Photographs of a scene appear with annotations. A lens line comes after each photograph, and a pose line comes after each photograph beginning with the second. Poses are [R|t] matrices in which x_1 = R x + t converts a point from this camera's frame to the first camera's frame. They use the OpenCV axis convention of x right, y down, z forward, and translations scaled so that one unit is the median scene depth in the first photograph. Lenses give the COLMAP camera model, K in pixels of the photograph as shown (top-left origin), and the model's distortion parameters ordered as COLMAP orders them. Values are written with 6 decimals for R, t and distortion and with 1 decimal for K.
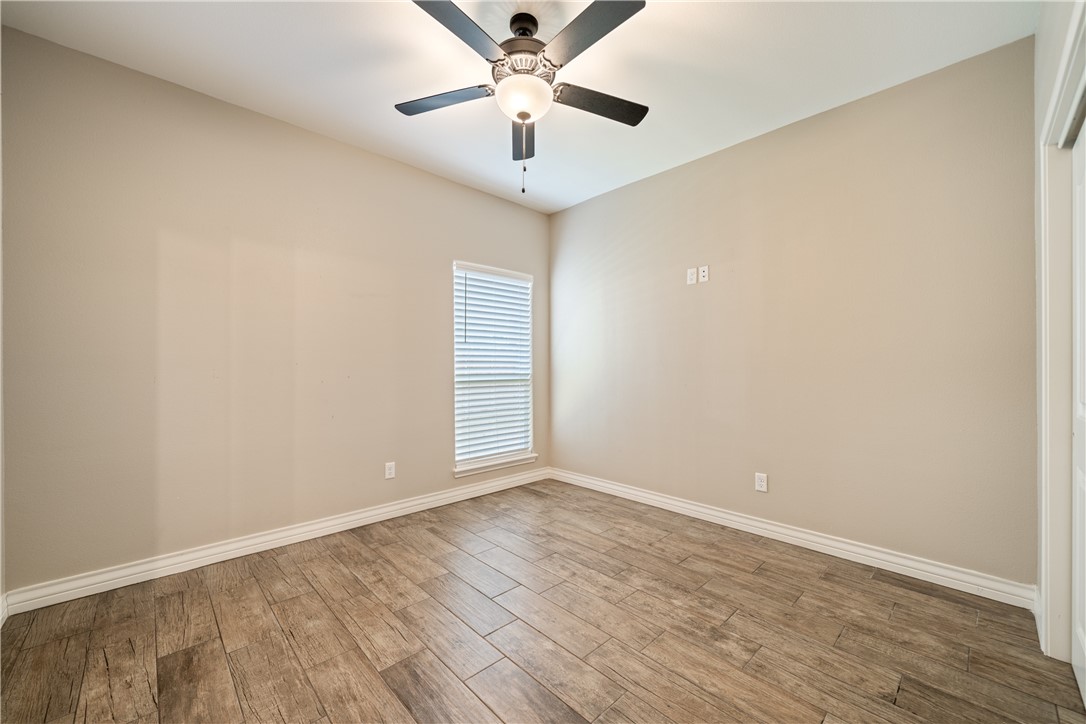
lens RADIAL K [[410.9, 0, 542.1], [0, 410.9, 364.9], [0, 0, 1]] dist [0.000572, 0.000647]
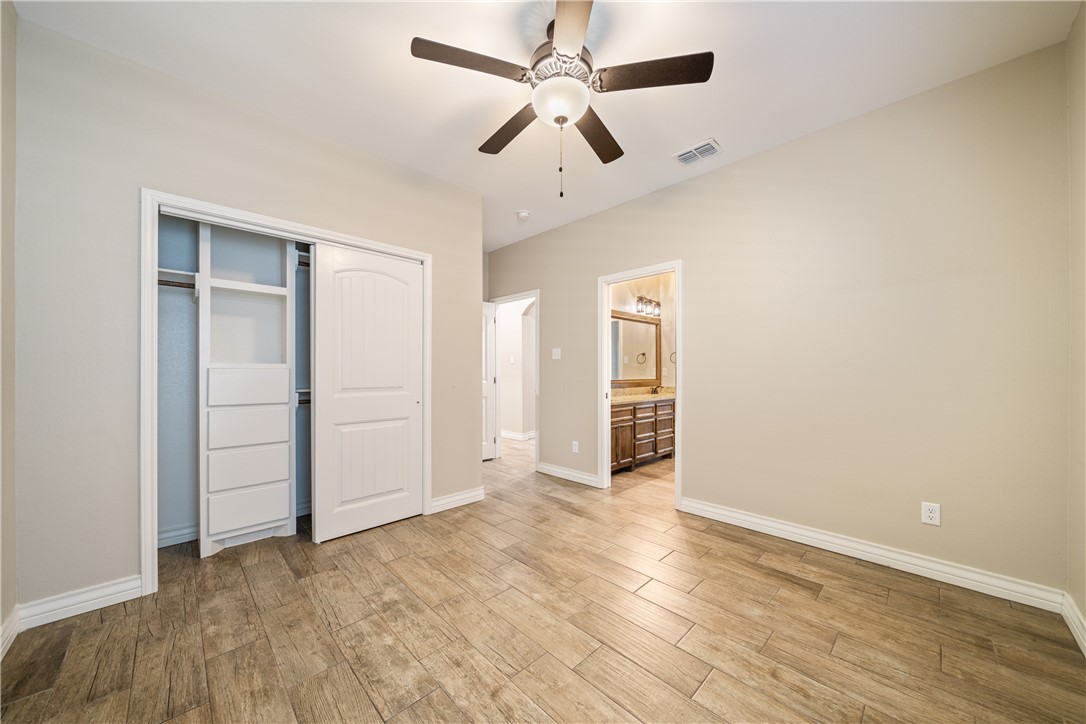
lens RADIAL K [[373.7, 0, 546.2], [0, 373.7, 368.3], [0, 0, 1]] dist [0.002337, 0.000027]
pose [[-0.999747, -0.001304, -0.022466, 0.012709], [-0.001093, 0.999955, -0.009414, 0.005403], [0.022477, -0.009387, -0.999703, 1.933762]]
